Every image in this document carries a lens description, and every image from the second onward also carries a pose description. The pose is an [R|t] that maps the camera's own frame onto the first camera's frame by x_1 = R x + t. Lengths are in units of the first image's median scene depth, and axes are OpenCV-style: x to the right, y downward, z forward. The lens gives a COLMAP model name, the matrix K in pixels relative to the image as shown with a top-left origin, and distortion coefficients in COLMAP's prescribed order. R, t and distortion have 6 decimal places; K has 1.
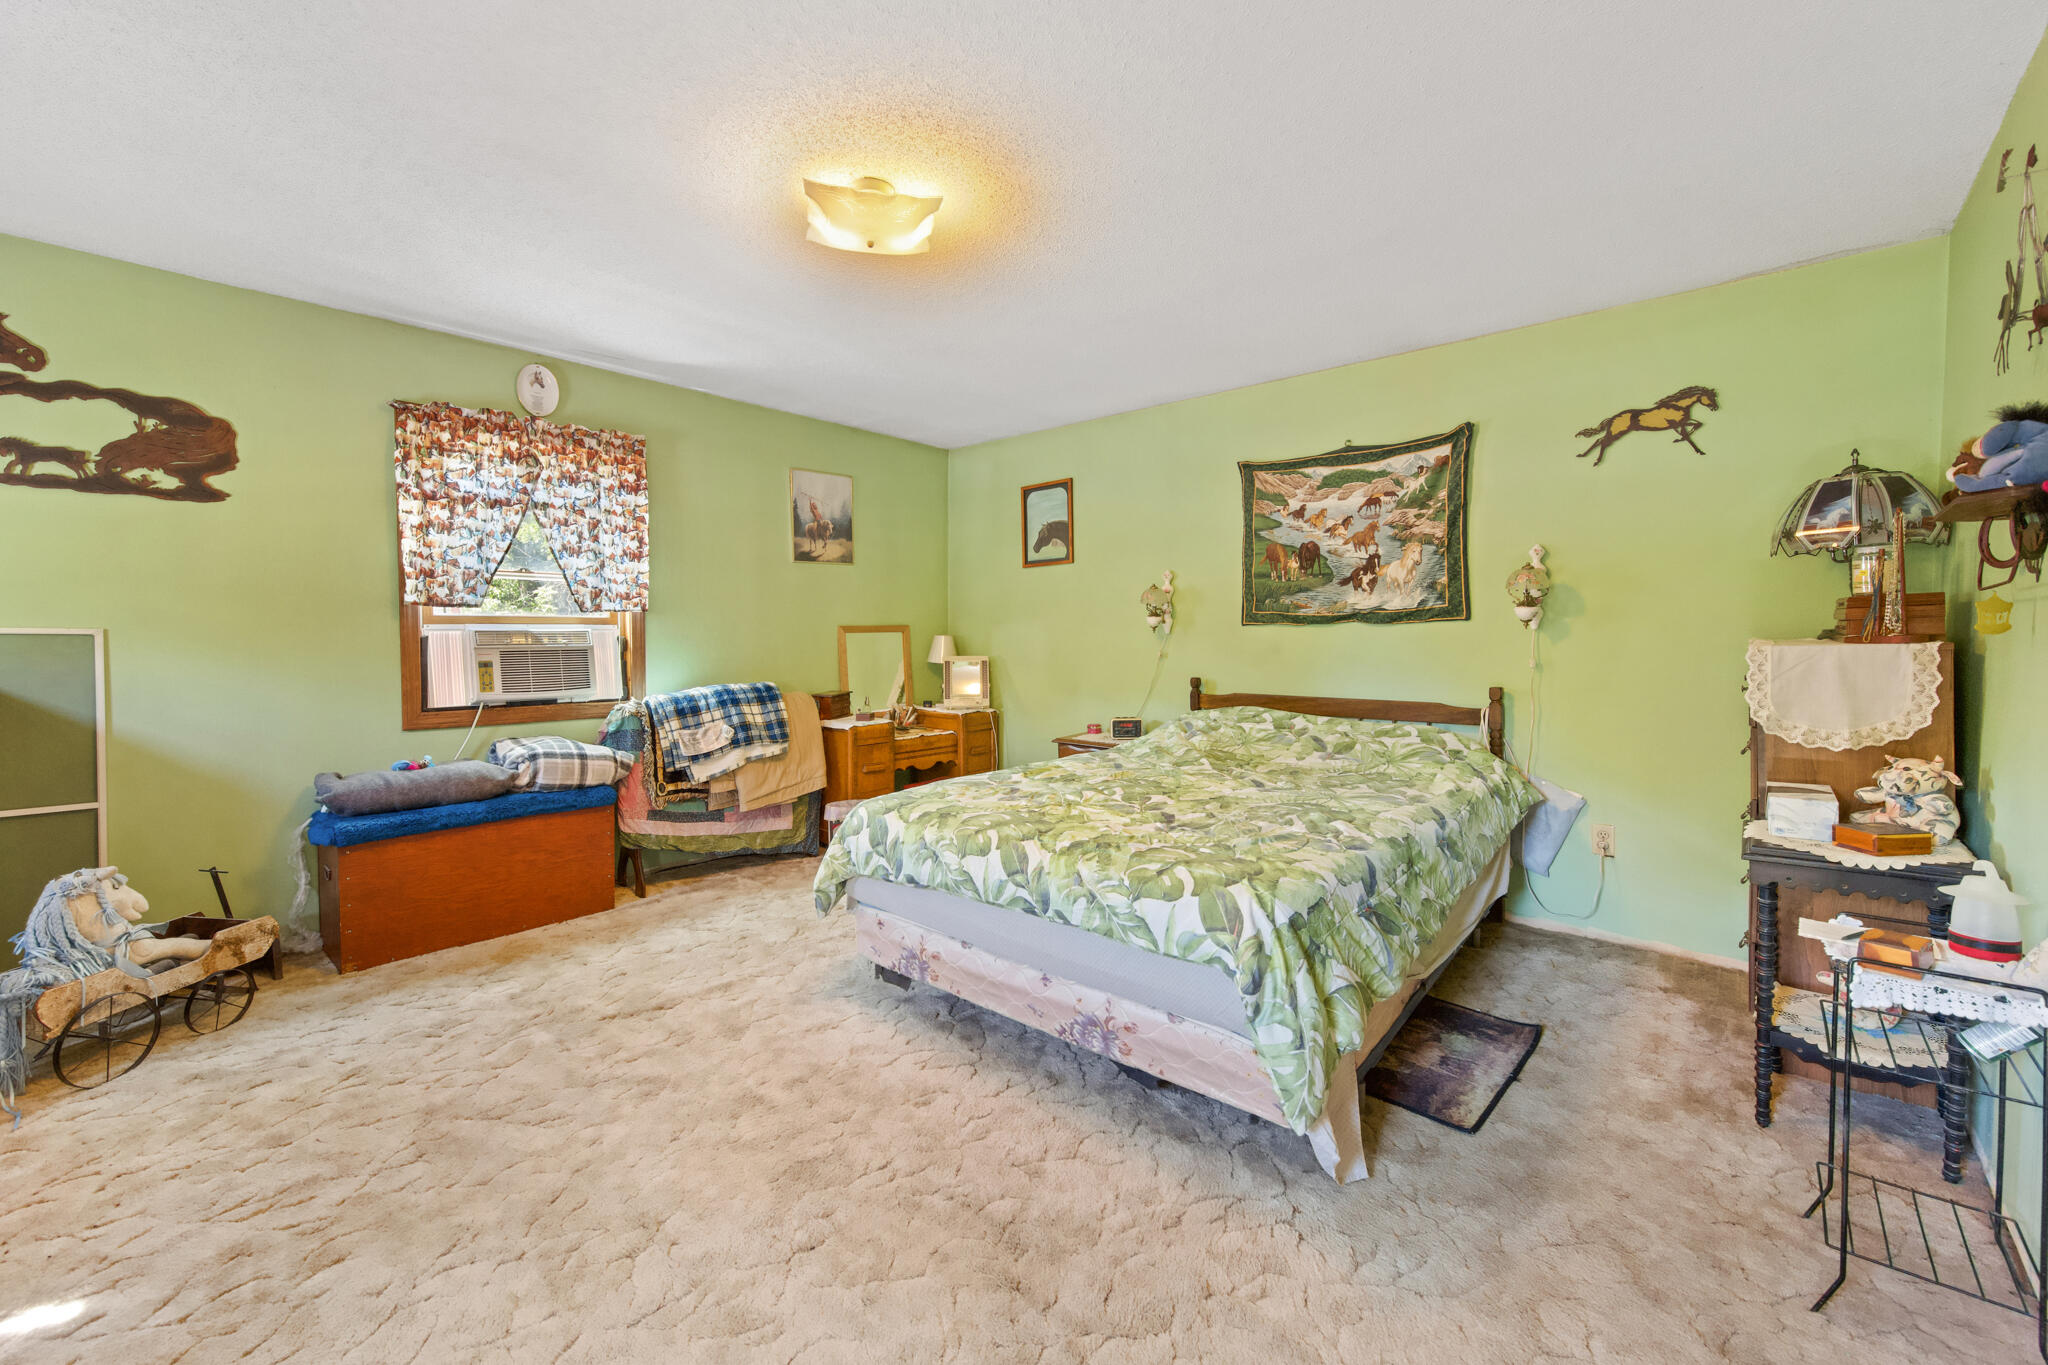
lens RADIAL K [[822.6, 0, 1029.3], [0, 822.6, 654.0], [0, 0, 1]] dist [0.000507, -0.000002]
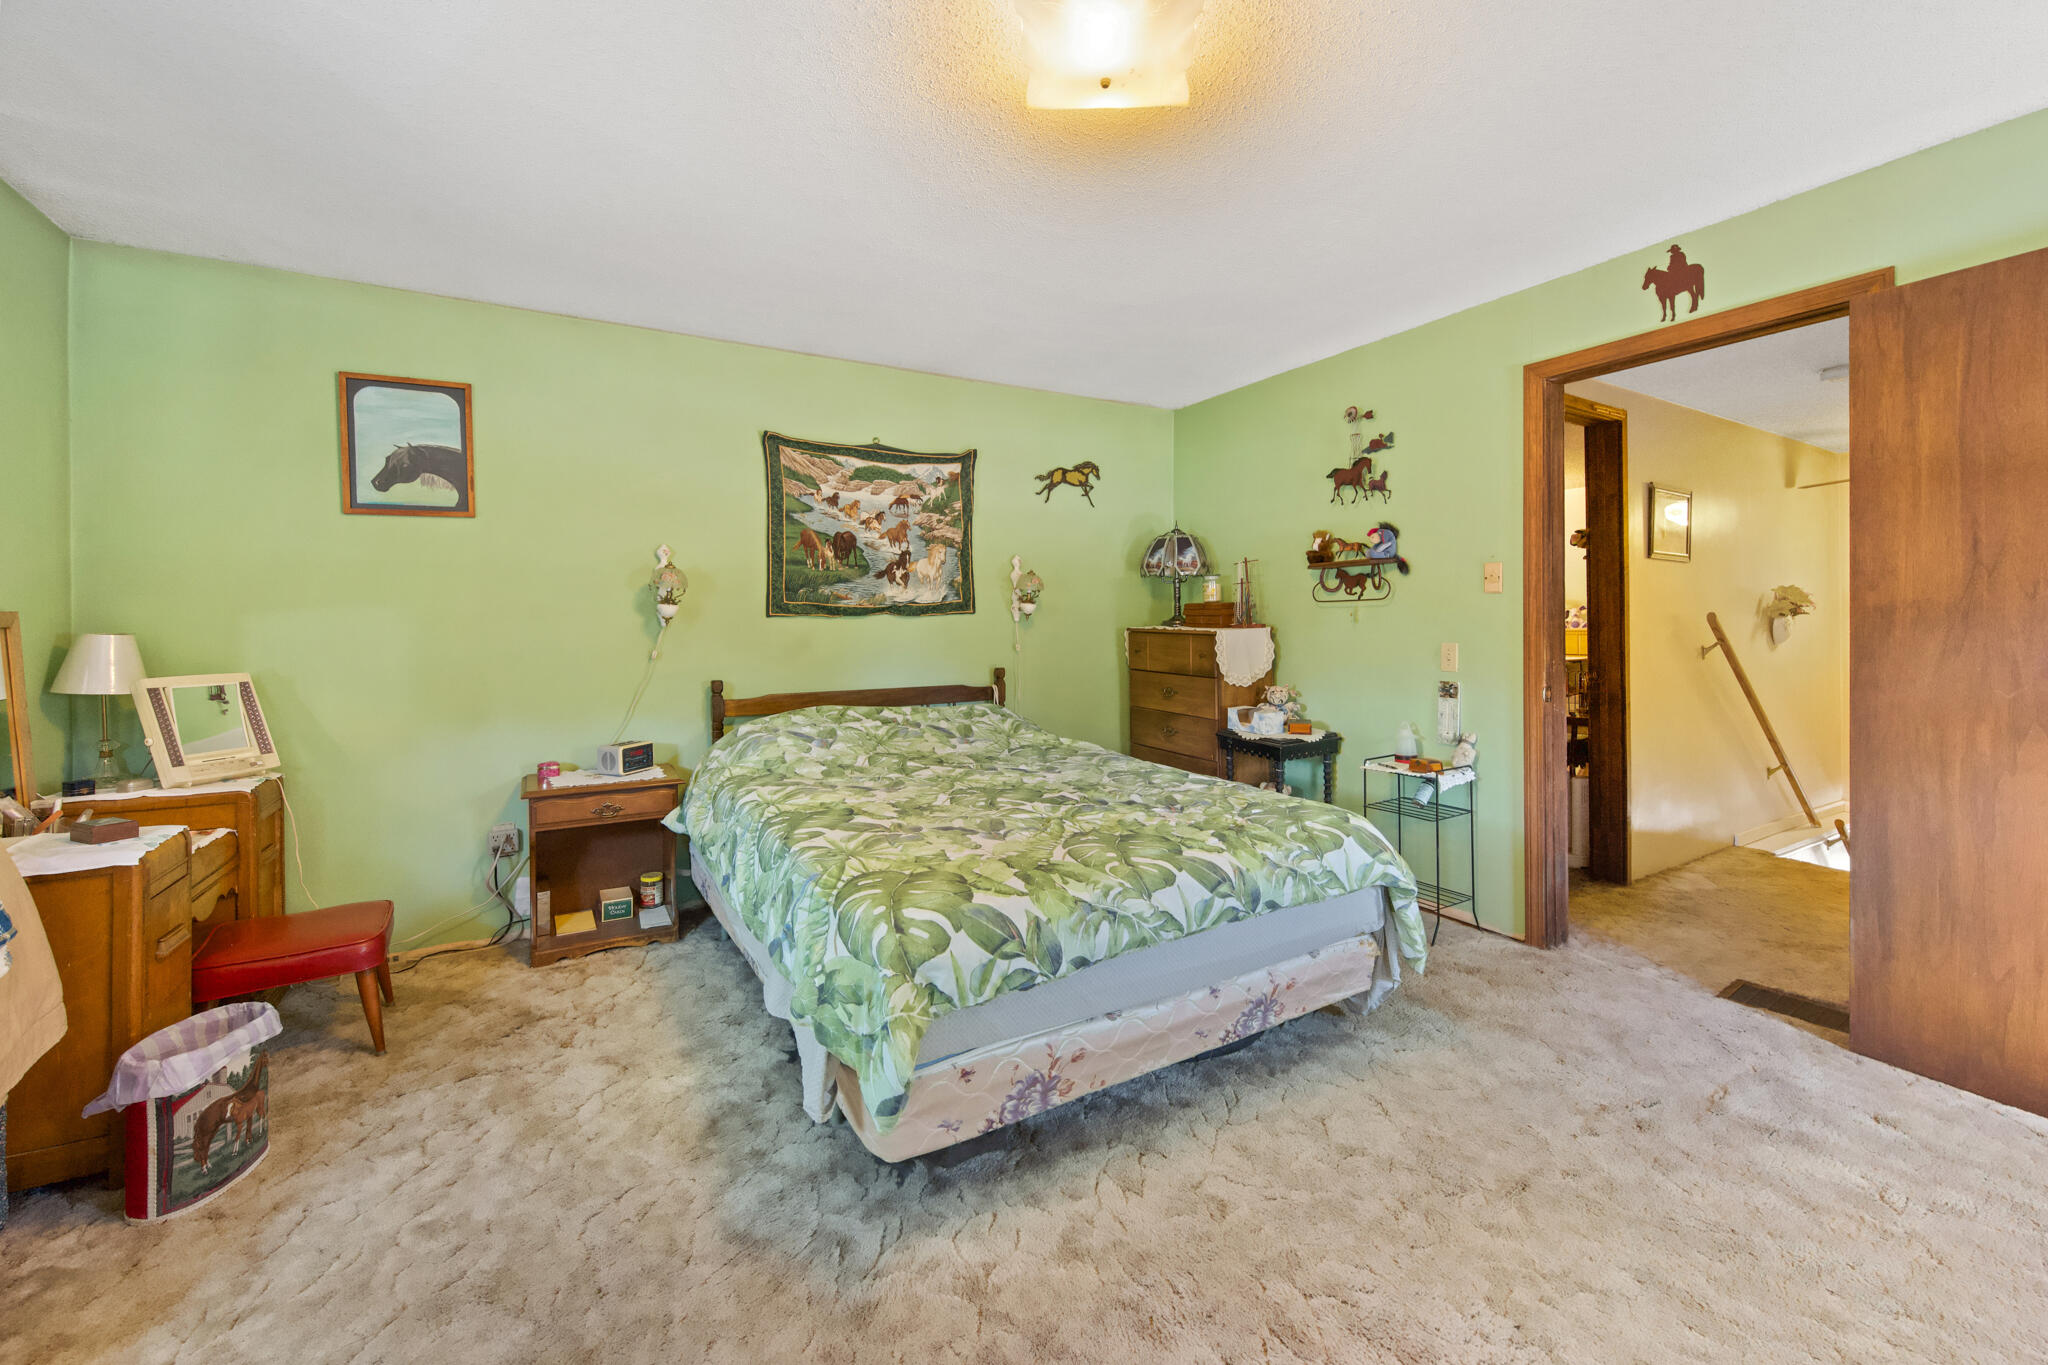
lens RADIAL K [[819.7, 0, 1026.5], [0, 819.7, 621.6], [0, 0, 1]] dist [-0.000393, 0.000028]
pose [[0.319857, 0.001010, 0.947465, -0.529781], [0.030948, 0.999455, -0.011513, -0.012078], [-0.946960, 0.033005, 0.319651, 0.505094]]
